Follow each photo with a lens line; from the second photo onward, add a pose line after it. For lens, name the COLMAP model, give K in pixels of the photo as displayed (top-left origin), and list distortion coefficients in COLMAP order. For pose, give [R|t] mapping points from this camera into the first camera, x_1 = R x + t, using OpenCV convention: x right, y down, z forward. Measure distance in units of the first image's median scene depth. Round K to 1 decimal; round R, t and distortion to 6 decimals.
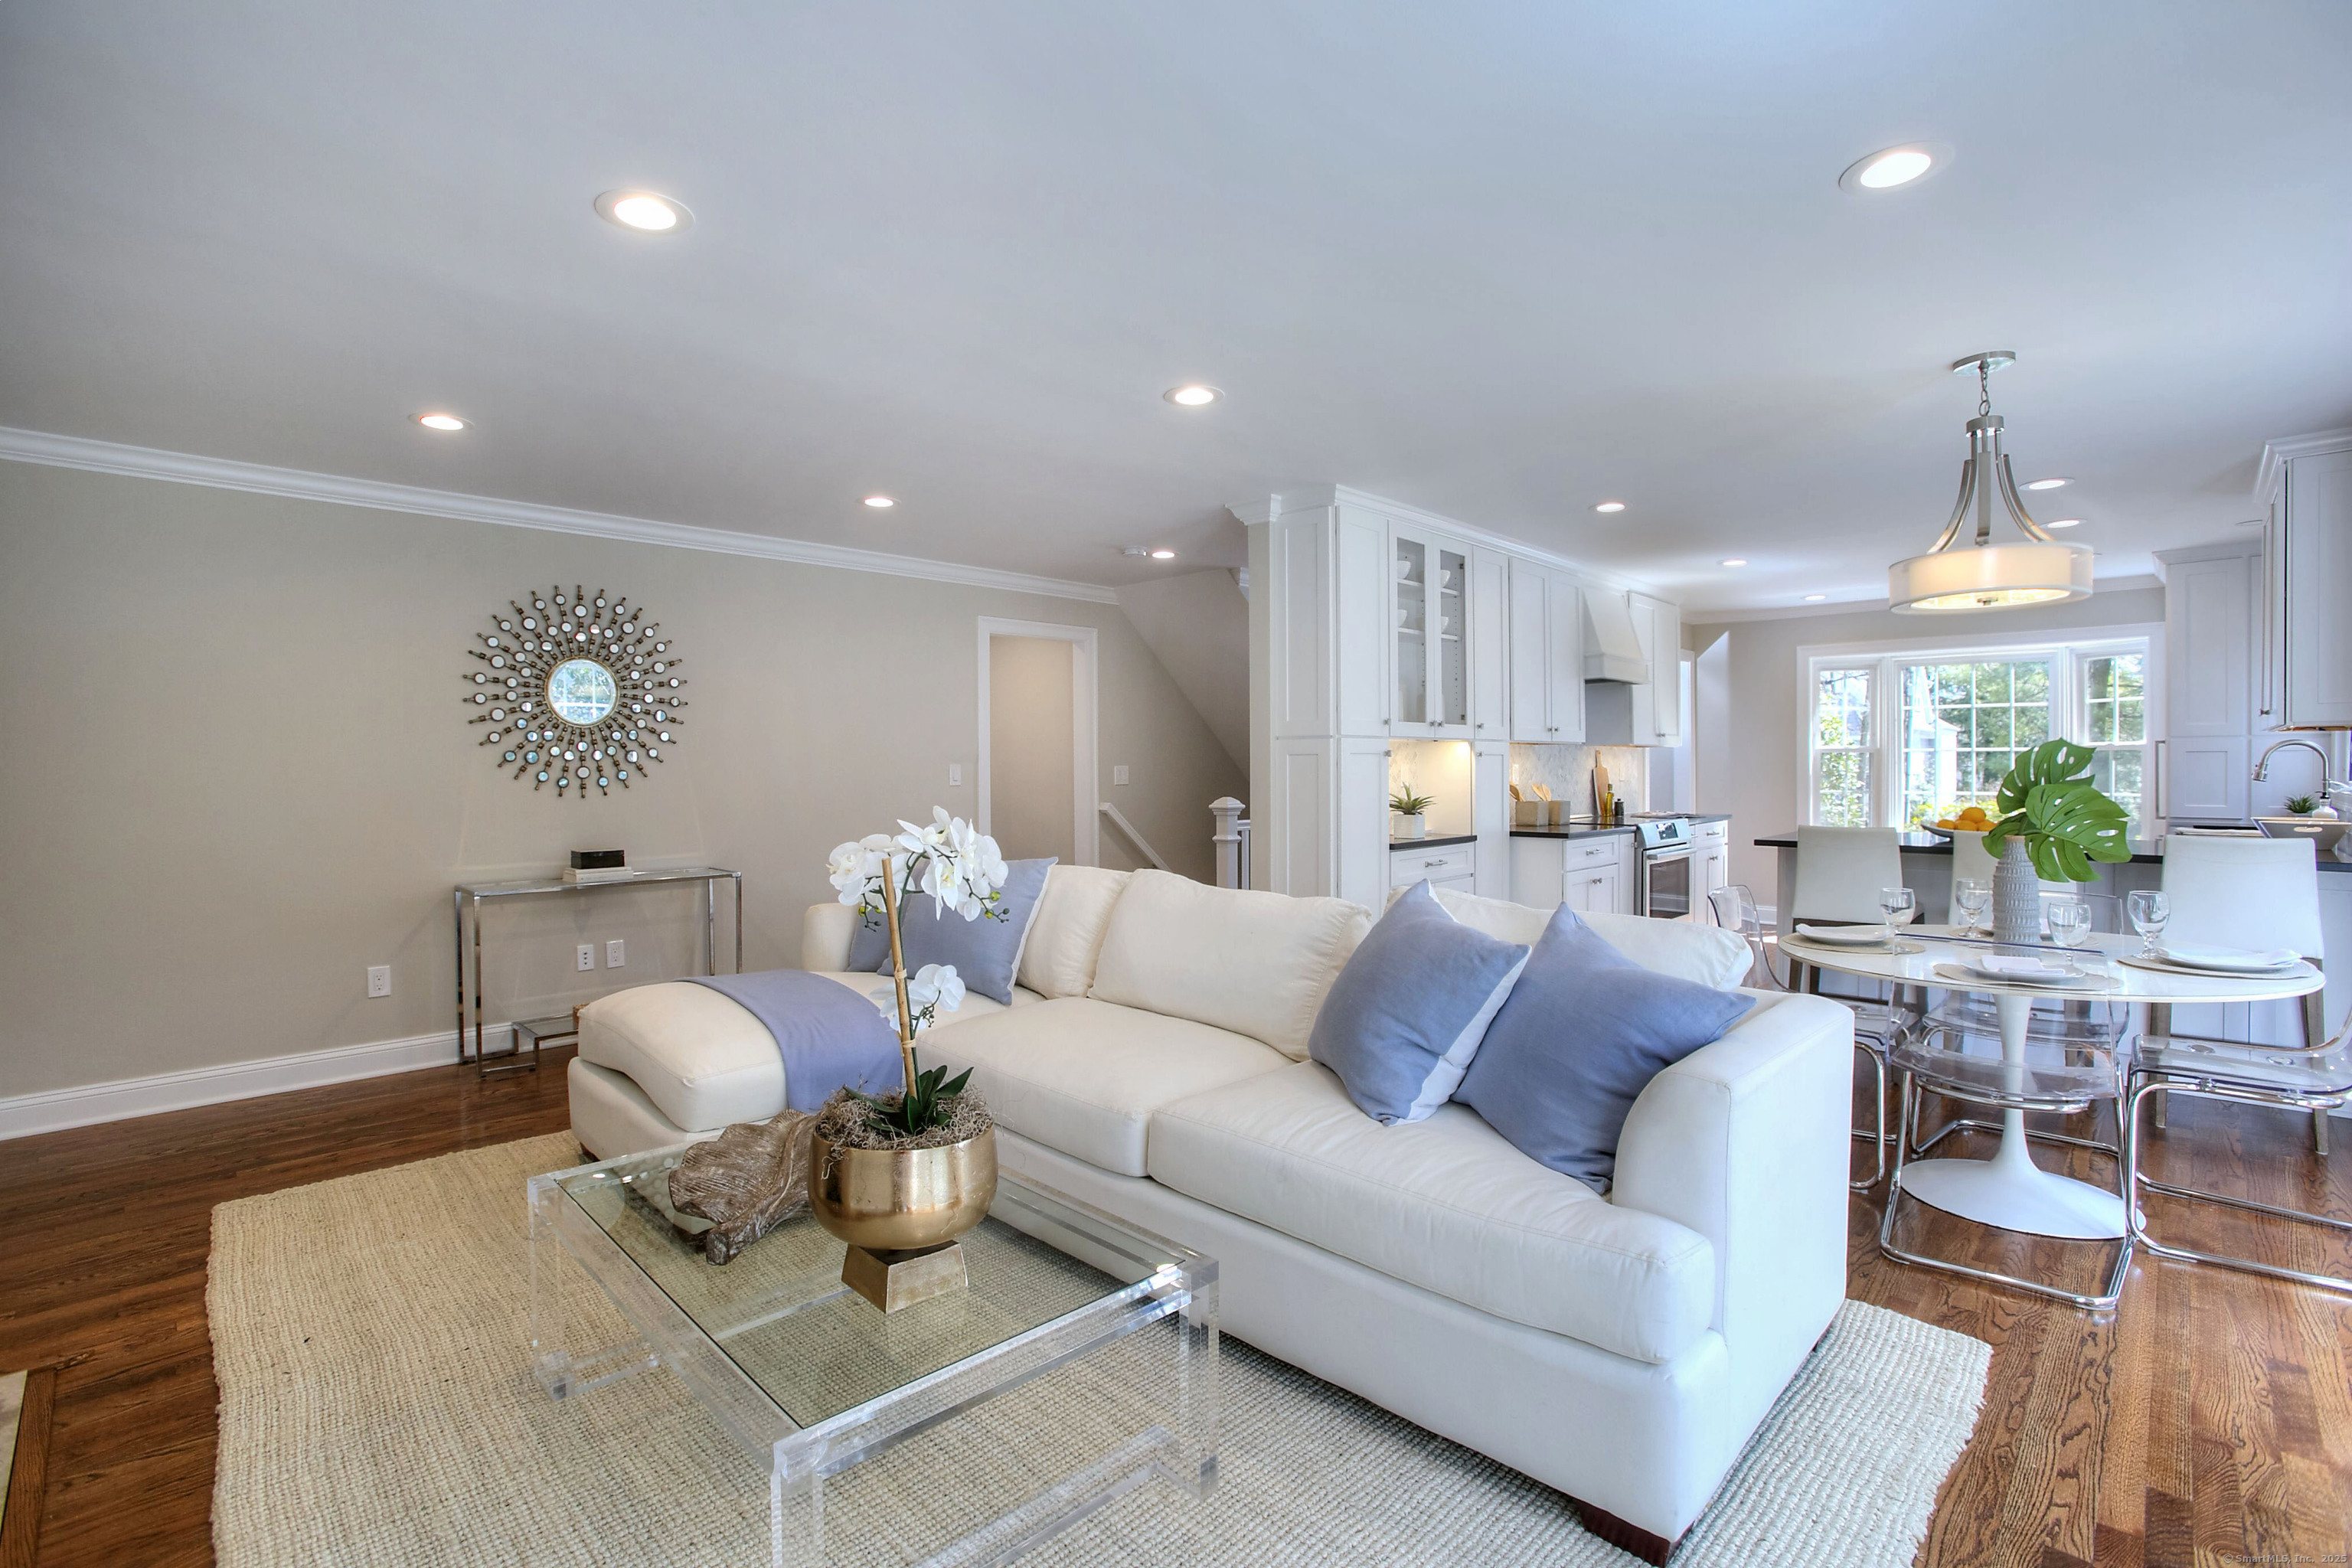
lens RADIAL K [[1087.5, 0, 1181.4], [0, 1087.5, 776.6], [0, 0, 1]] dist [-0.002790, -0.000516]
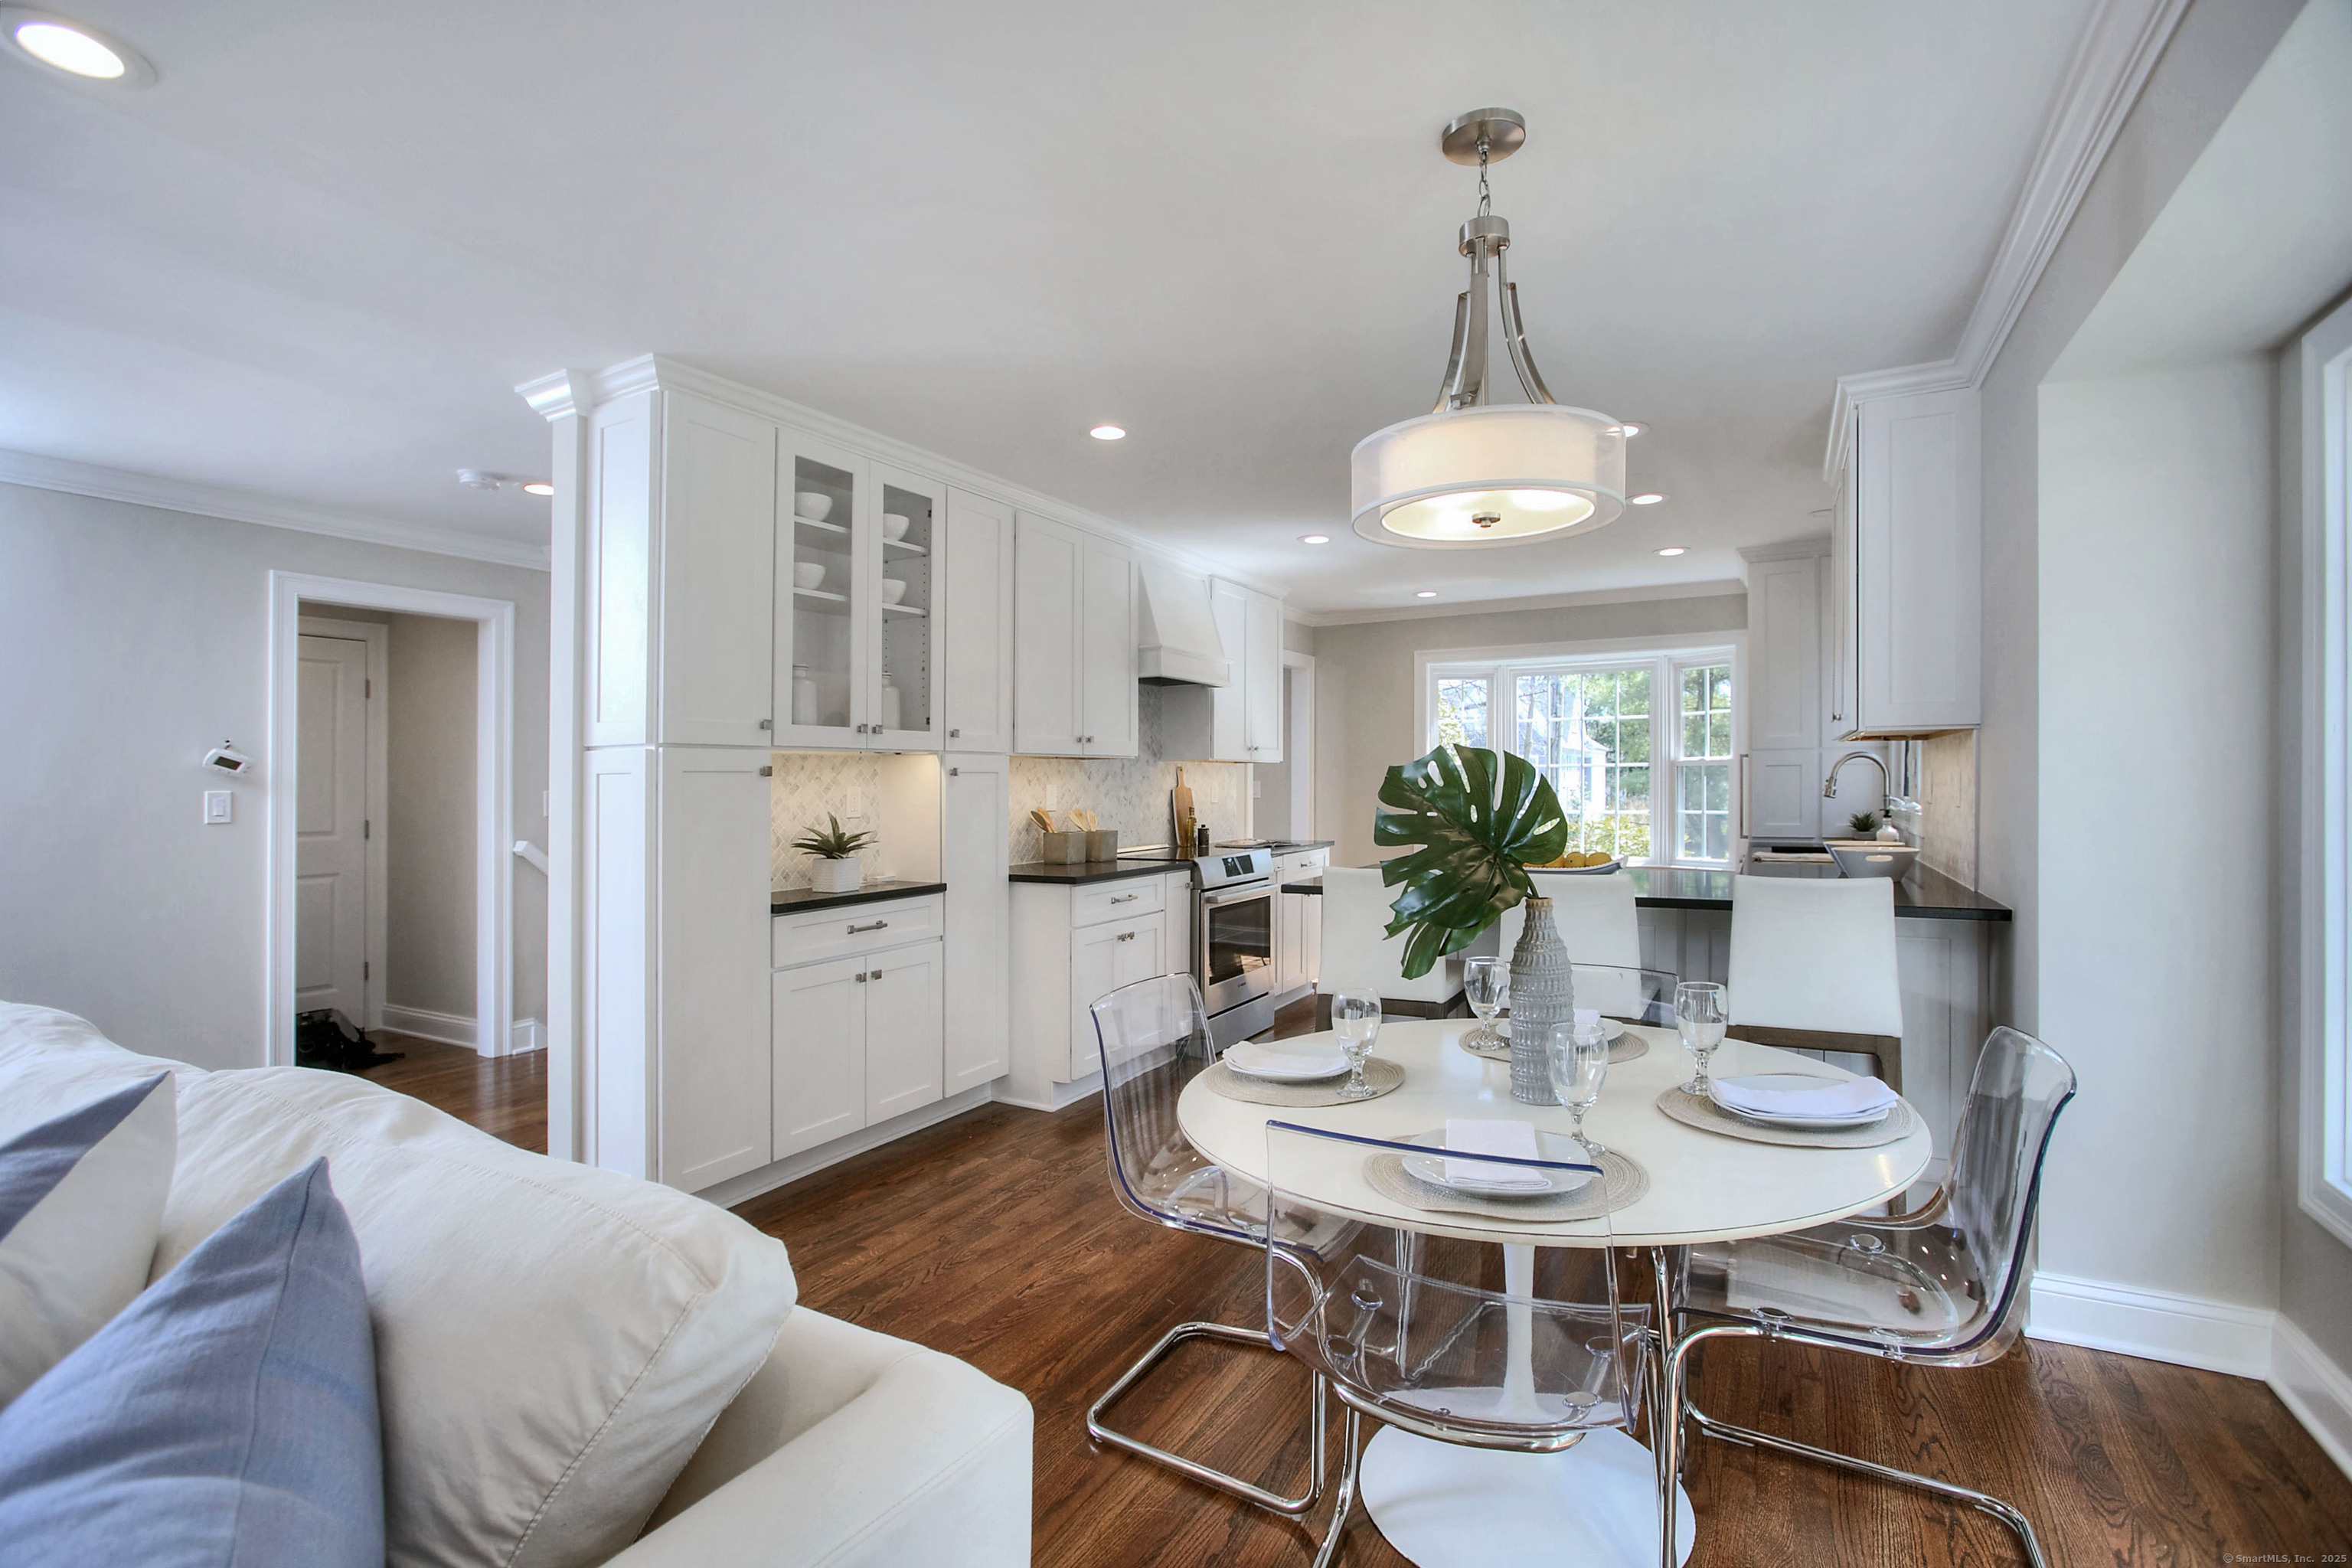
lens RADIAL K [[1113.1, 0, 1176.0], [0, 1113.1, 784.0], [0, 0, 1]] dist [-0.043655, 0.000322]
pose [[0.969708, -0.005757, 0.244198, 0.210951], [0.008046, 0.999933, -0.008378, -0.004402], [-0.244134, 0.010089, 0.969689, 0.214739]]
